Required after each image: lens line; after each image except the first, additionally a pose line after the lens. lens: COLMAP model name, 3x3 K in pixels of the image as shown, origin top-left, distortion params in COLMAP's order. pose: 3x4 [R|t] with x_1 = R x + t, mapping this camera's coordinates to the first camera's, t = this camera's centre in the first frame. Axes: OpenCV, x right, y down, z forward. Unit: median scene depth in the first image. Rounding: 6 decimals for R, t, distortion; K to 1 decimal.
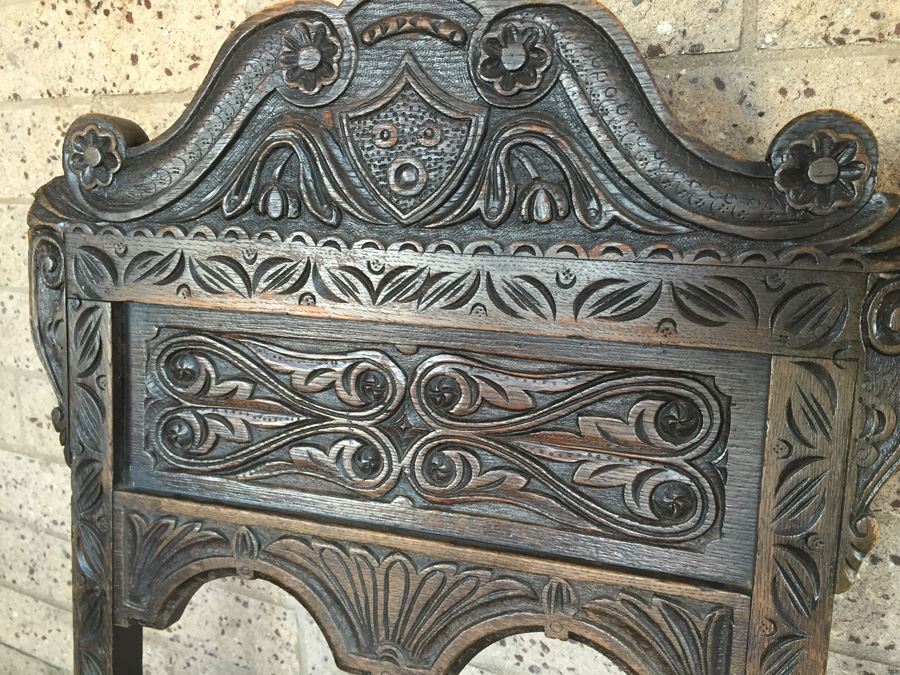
lens RADIAL K [[773.8, 0, 447.4], [0, 773.8, 334.1], [0, 0, 1]] dist [0.093313, -0.138370]
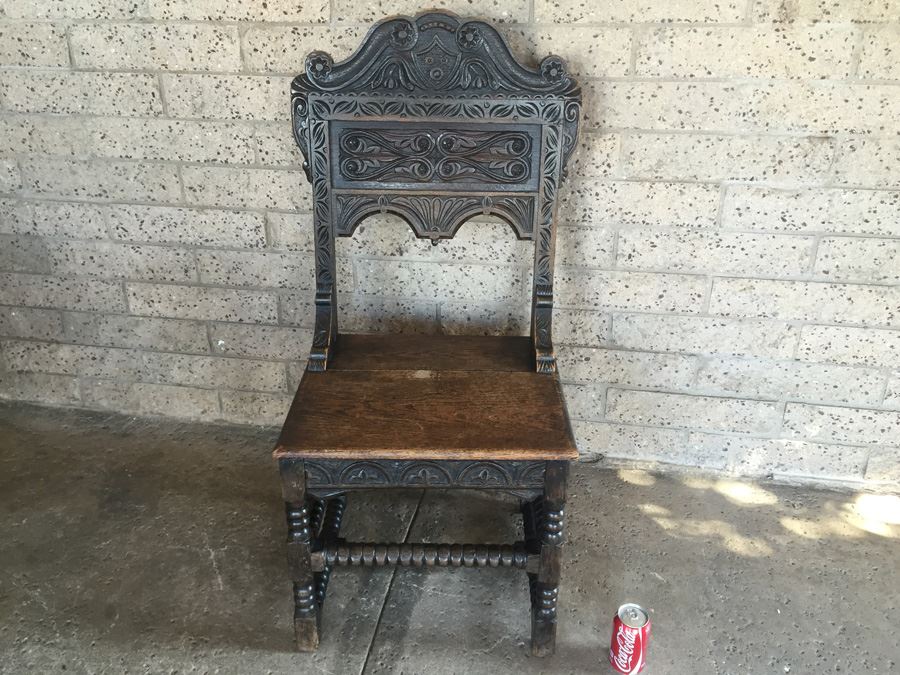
lens RADIAL K [[773.8, 0, 447.5], [0, 773.8, 335.7], [0, 0, 1]] dist [0.093313, -0.138370]
pose [[0.954120, -0.128367, 0.270511, -0.969529], [0.061155, 0.967941, 0.243620, 0.058249], [-0.293112, -0.215899, 0.931382, -2.138769]]
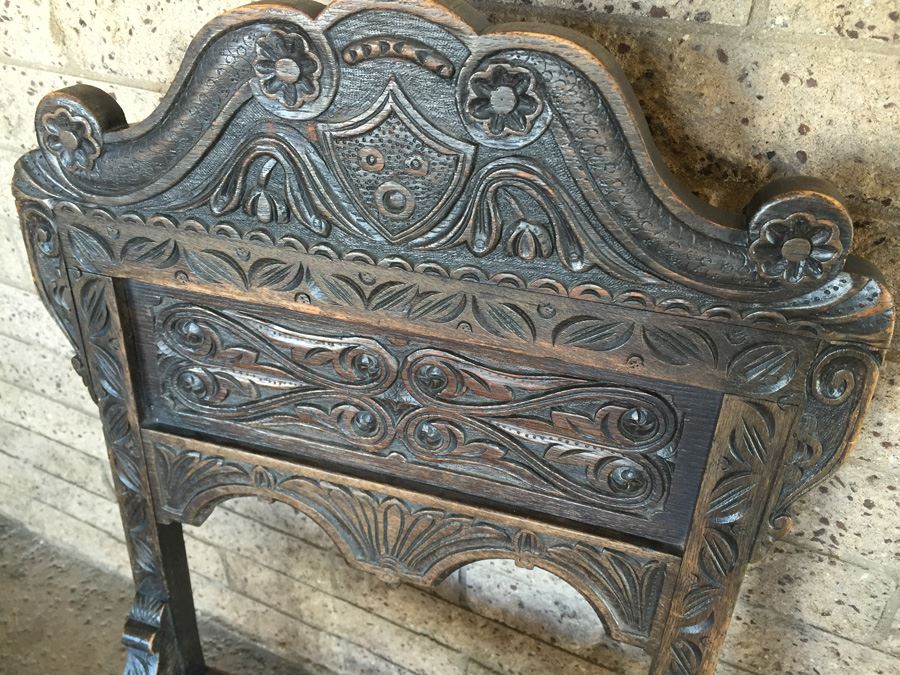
lens RADIAL K [[773.8, 0, 447.6], [0, 773.8, 332.8], [0, 0, 1]] dist [0.093313, -0.138370]
pose [[0.999857, -0.005087, 0.016126, -0.000565], [-0.001553, 0.922012, 0.387158, -0.411925], [-0.016838, -0.387127, 0.921873, 0.006252]]
